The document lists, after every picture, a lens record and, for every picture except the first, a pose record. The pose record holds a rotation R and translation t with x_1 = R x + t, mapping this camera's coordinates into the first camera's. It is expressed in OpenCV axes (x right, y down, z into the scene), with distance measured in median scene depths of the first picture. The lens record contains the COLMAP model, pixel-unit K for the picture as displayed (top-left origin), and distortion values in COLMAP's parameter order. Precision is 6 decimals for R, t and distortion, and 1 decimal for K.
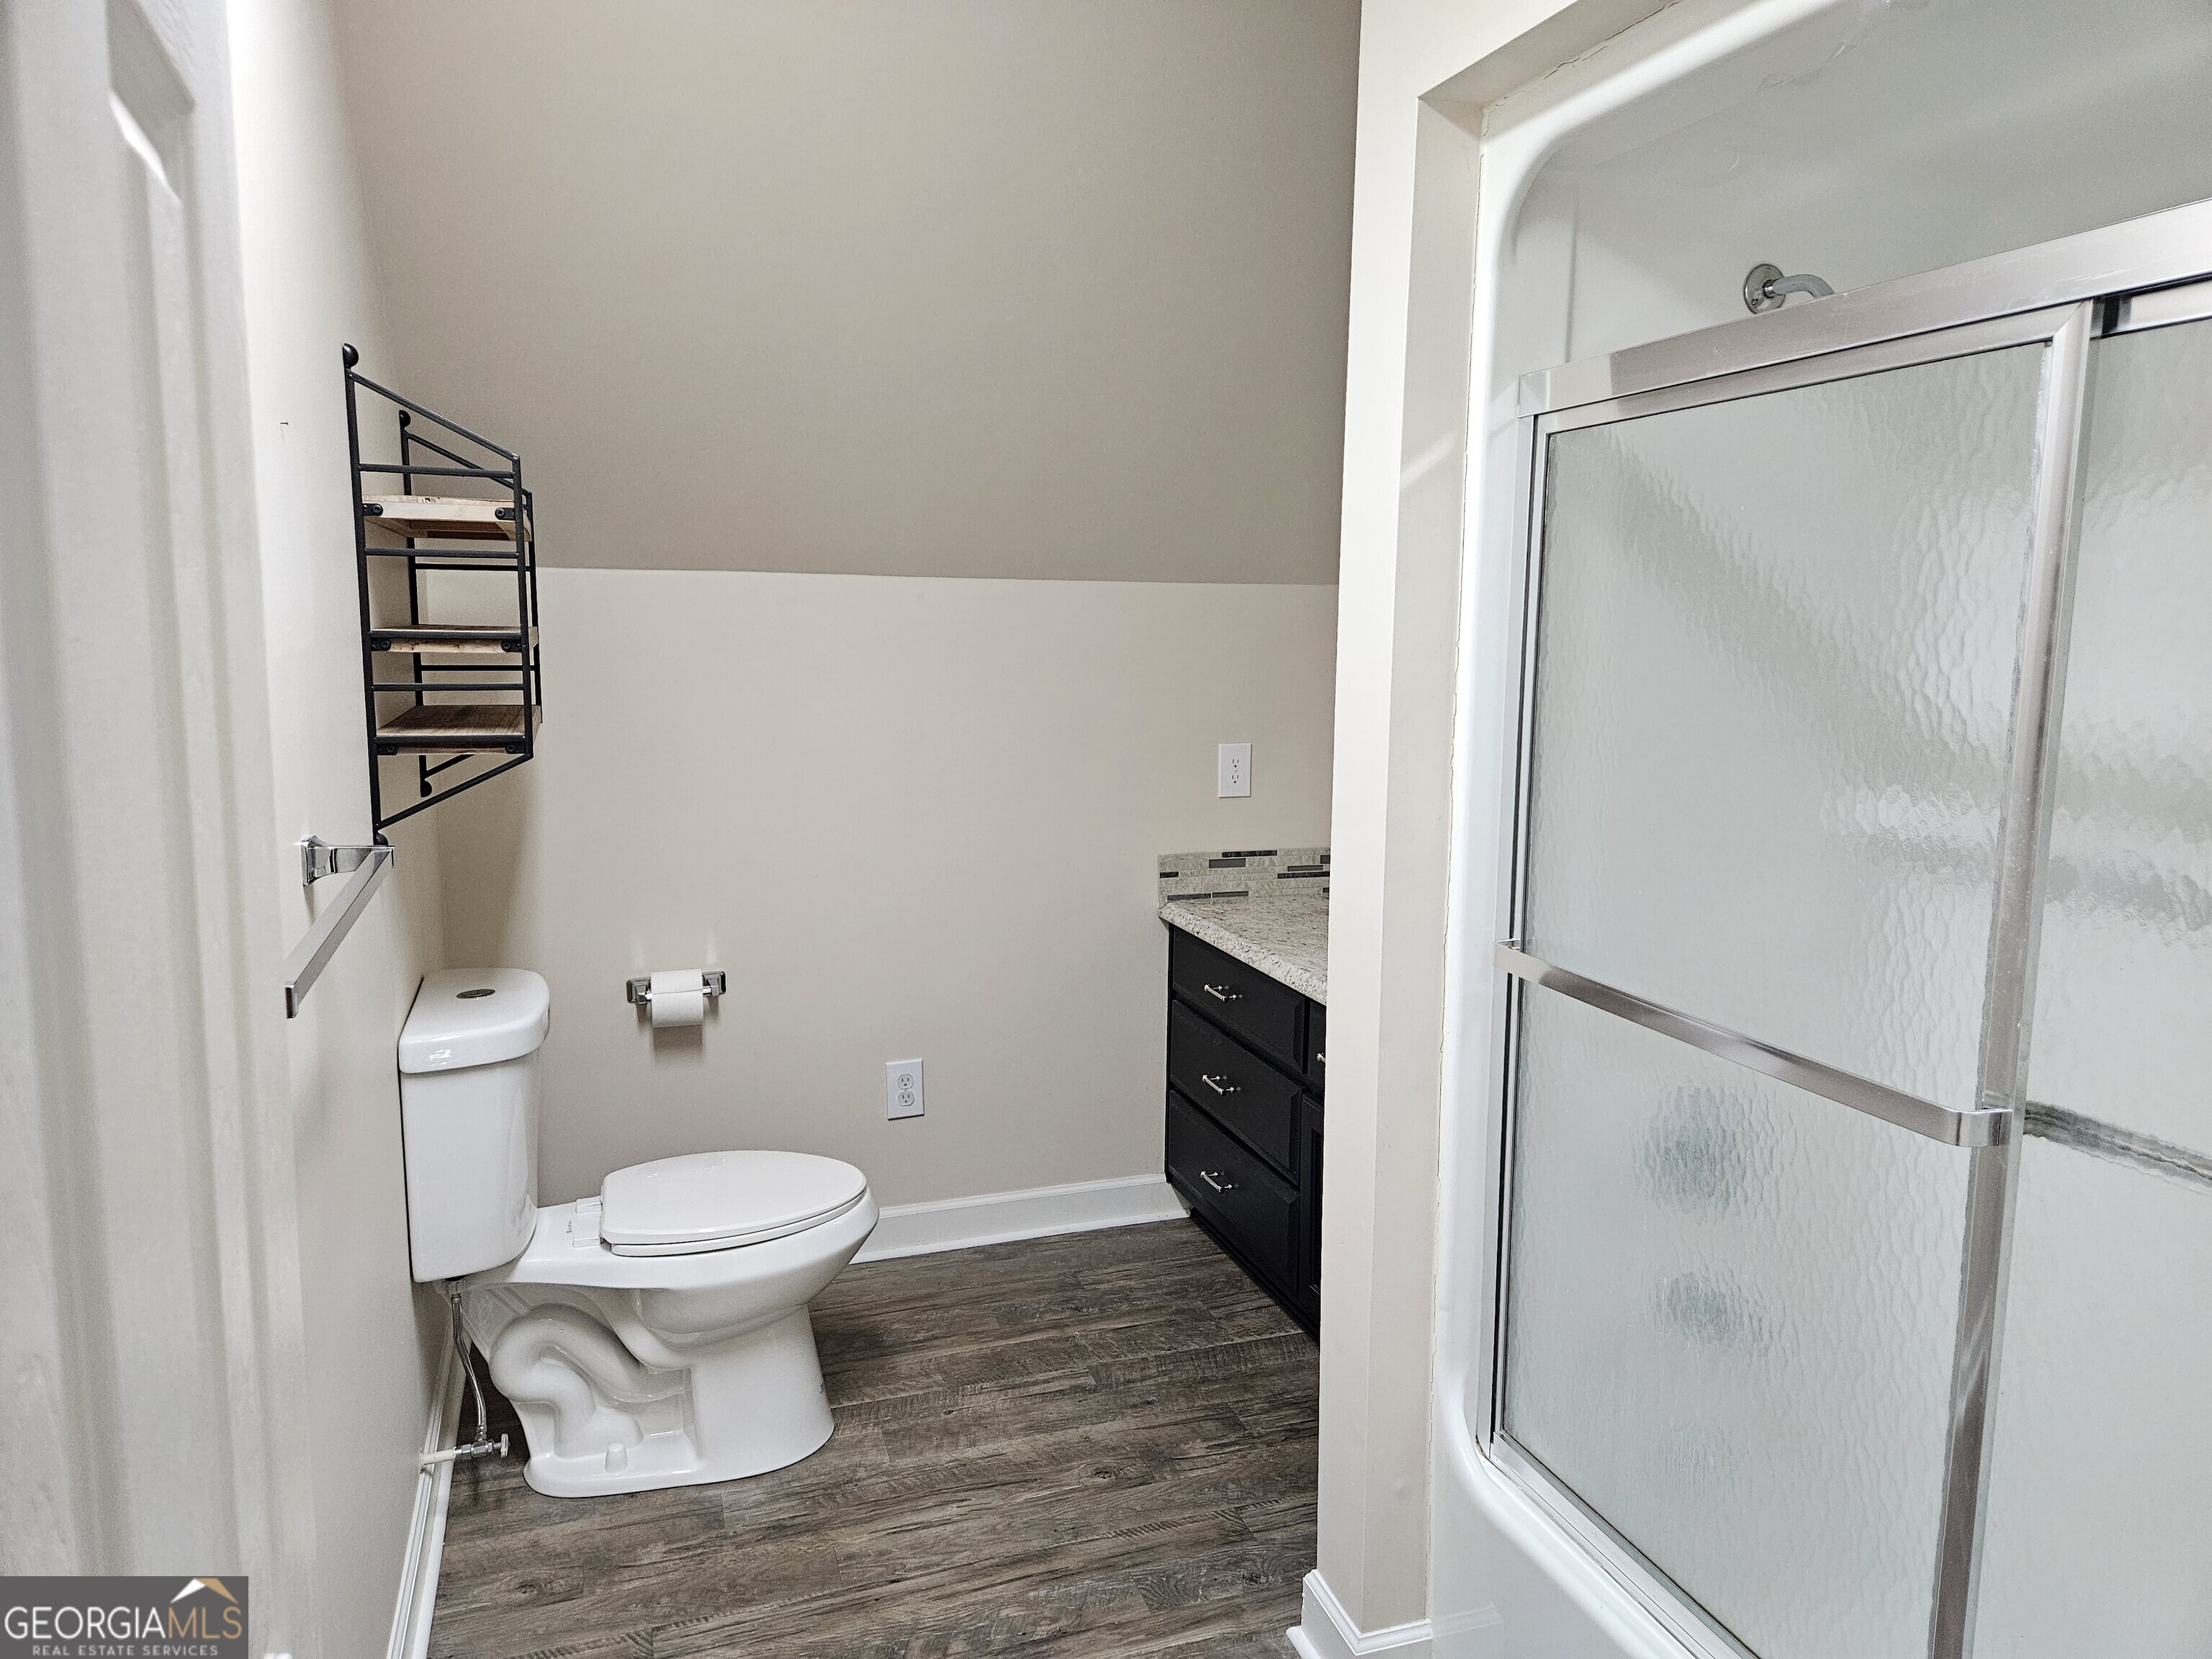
lens RADIAL K [[1484.4, 0, 1110.7], [0, 1484.4, 823.6], [0, 0, 1]] dist [0.025063, -0.010992]
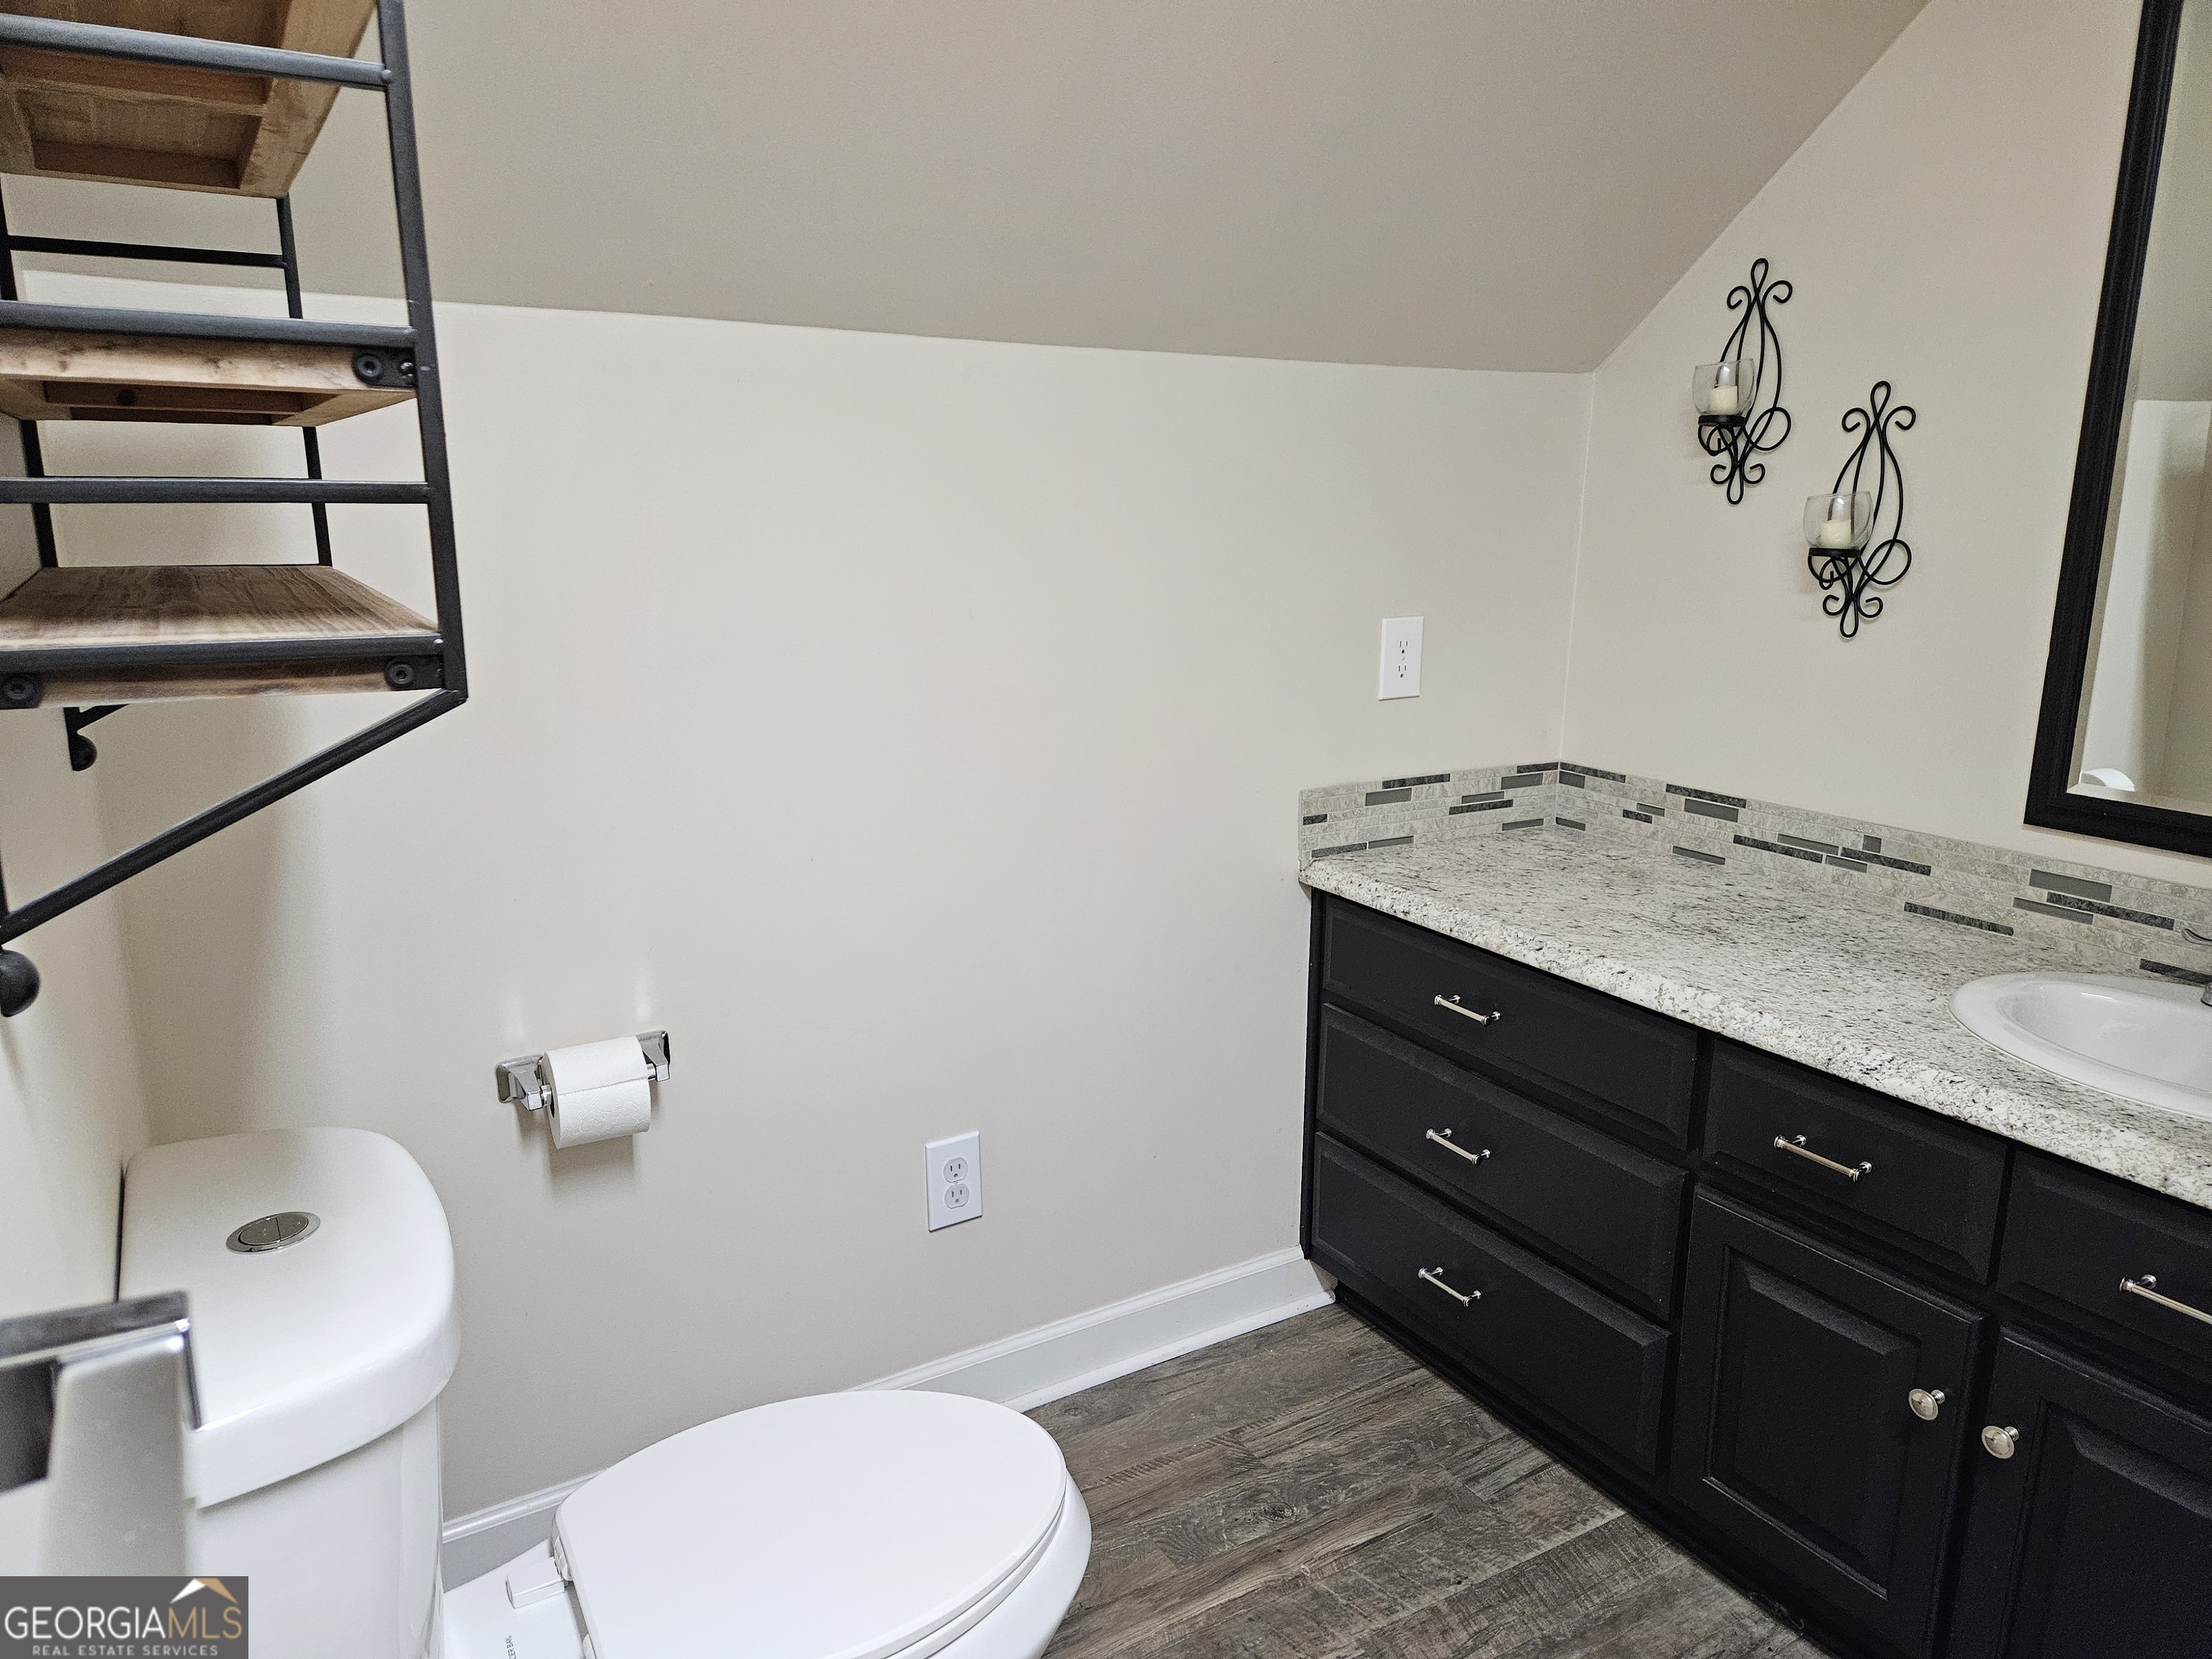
lens RADIAL K [[1484.4, 0, 1107.7], [0, 1484.4, 831.2], [0, 0, 1]] dist [0.025063, -0.010992]
pose [[0.979620, -0.047860, 0.195073, -0.191766], [0.030339, 0.995312, 0.091835, -0.025362], [-0.198553, -0.084045, 0.976480, 0.385474]]
